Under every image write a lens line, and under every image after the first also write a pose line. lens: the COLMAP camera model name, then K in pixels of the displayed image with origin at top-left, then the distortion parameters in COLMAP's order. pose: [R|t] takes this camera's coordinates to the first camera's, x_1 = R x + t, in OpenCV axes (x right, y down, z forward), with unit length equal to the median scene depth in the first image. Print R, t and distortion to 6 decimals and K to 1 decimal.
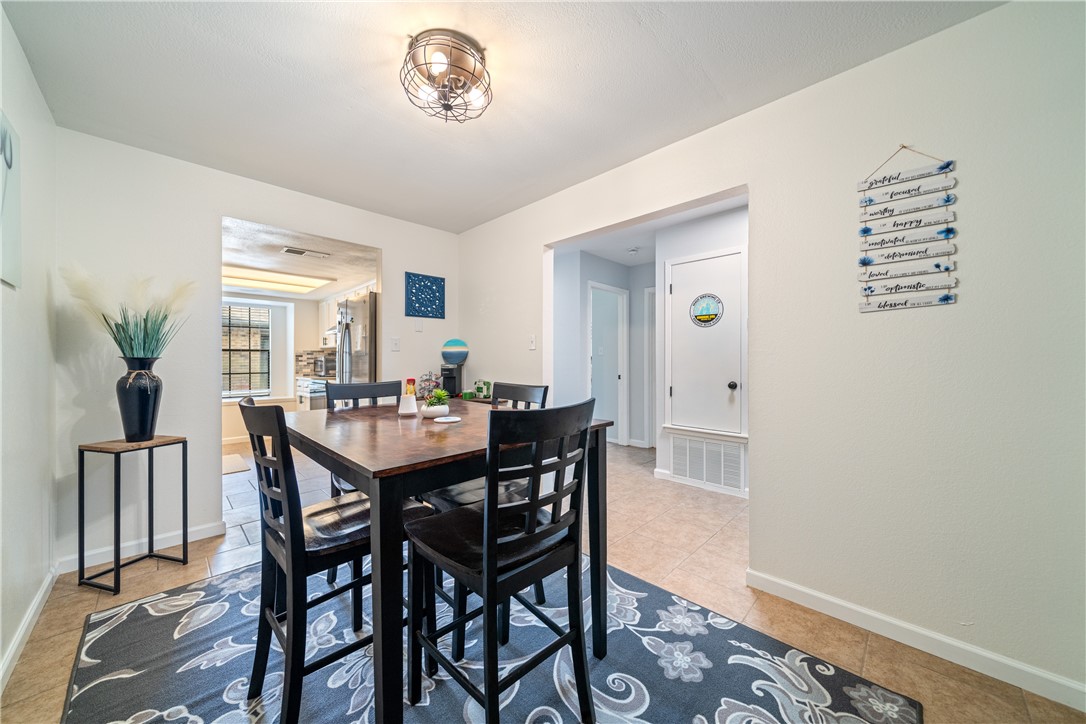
lens RADIAL K [[380.7, 0, 543.5], [0, 380.7, 358.7], [0, 0, 1]] dist [-0.001991, -0.000098]
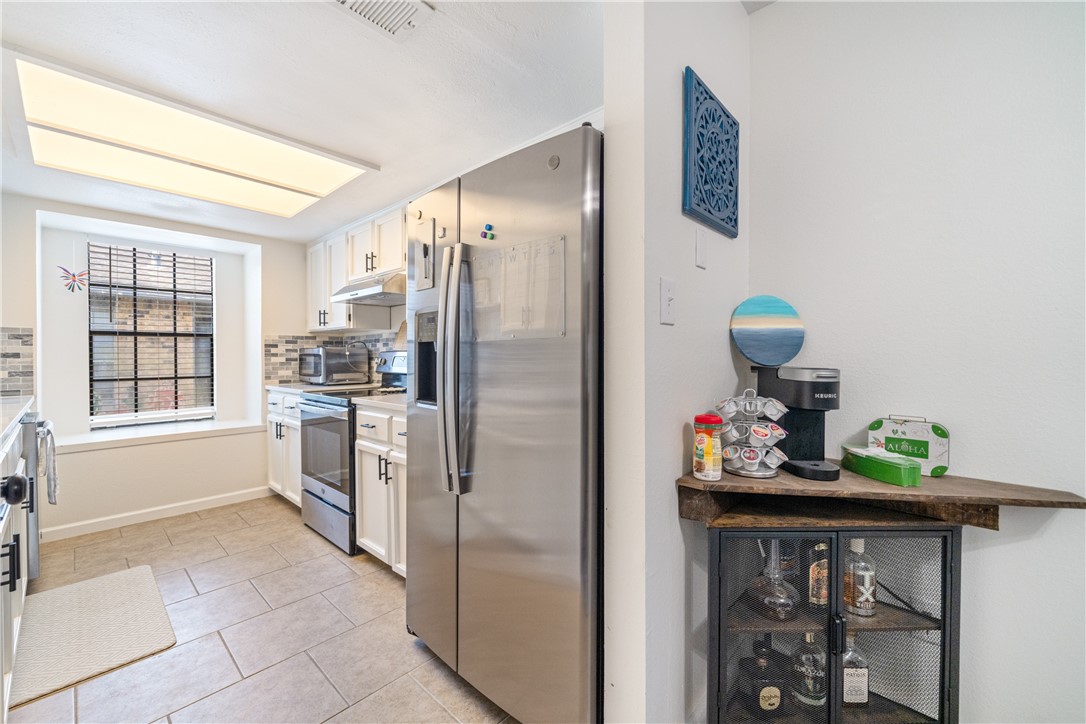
lens RADIAL K [[432.8, 0, 545.1], [0, 432.8, 359.6], [0, 0, 1]] dist [-0.000395, -0.000353]
pose [[0.999003, 0.003077, 0.044539, -0.296256], [-0.003730, 0.999887, 0.014584, 0.002002], [-0.044489, -0.014735, 0.998901, 0.391654]]
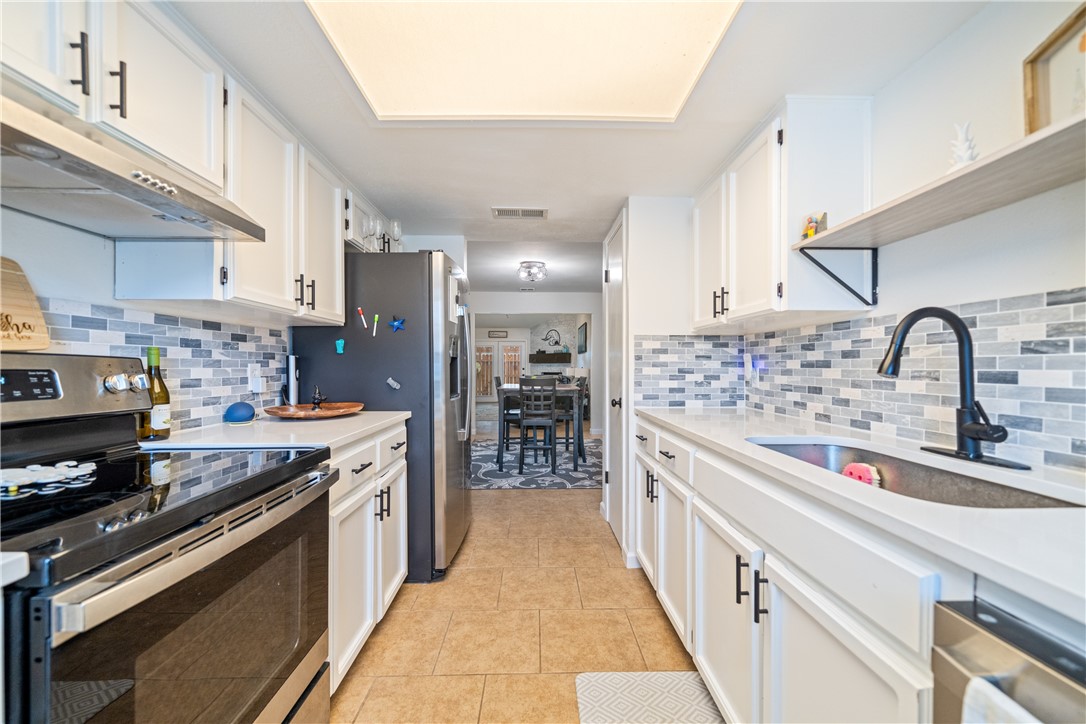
lens RADIAL K [[396.7, 0, 543.7], [0, 396.7, 364.7], [0, 0, 1]] dist [0.000478, 0.000009]
pose [[-0.721426, 0.009364, 0.692429, -0.697383], [0.003391, 0.999944, -0.009991, 0.005863], [-0.692484, -0.004860, -0.721417, 0.894127]]
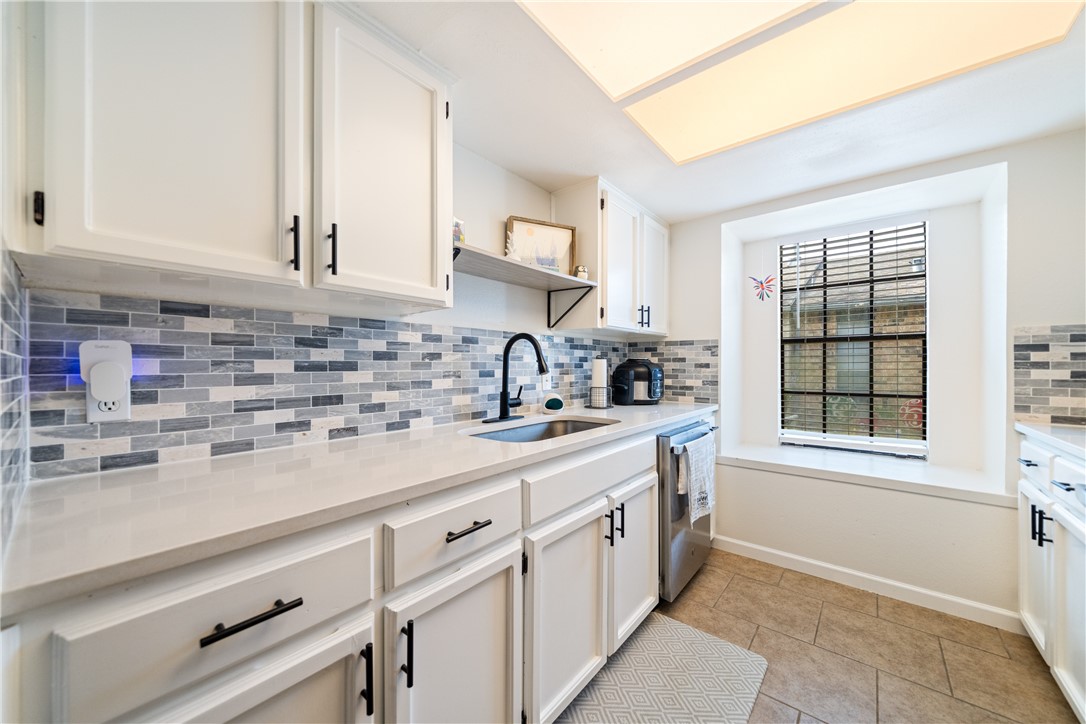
lens RADIAL K [[396.7, 0, 546.9], [0, 396.7, 365.5], [0, 0, 1]] dist [0.000478, 0.000009]
pose [[0.094703, 0.006680, -0.995483, -0.401186], [0.005751, 0.999957, 0.007258, 0.001846], [0.995489, -0.006413, 0.094660, 0.641904]]
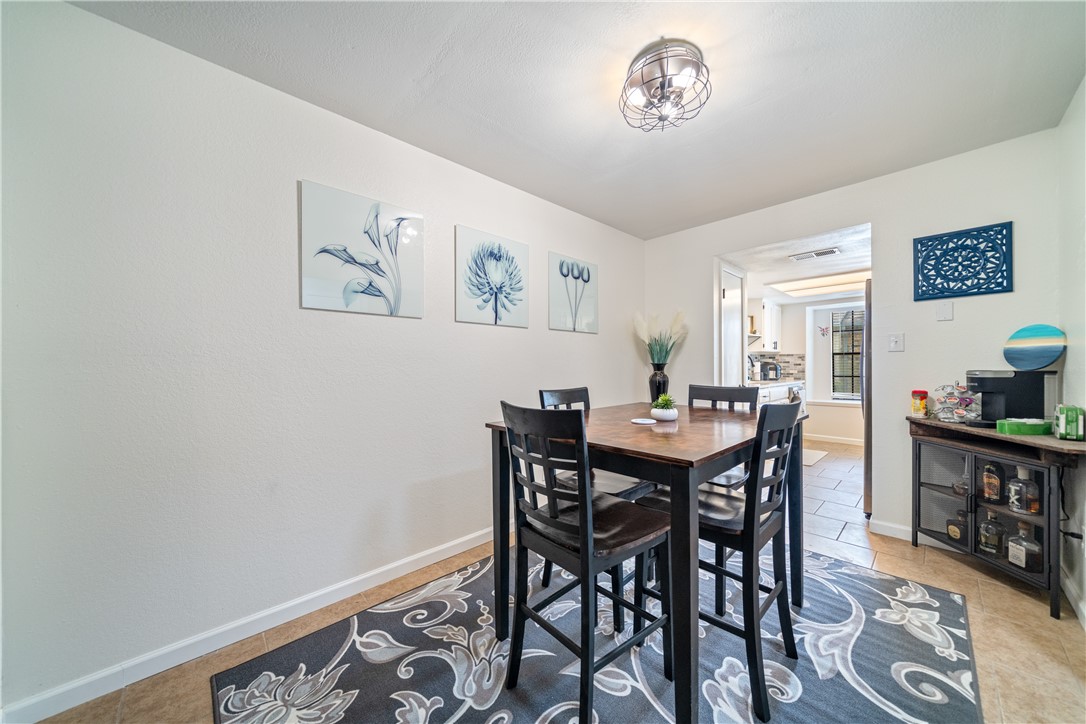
lens RADIAL K [[380.7, 0, 544.6], [0, 380.7, 366.8], [0, 0, 1]] dist [-0.001991, -0.000098]
pose [[-0.018987, 0.006590, -0.999798, 0.215073], [0.010207, 0.999927, 0.006397, -0.001130], [0.999768, -0.010084, -0.019053, 0.192966]]
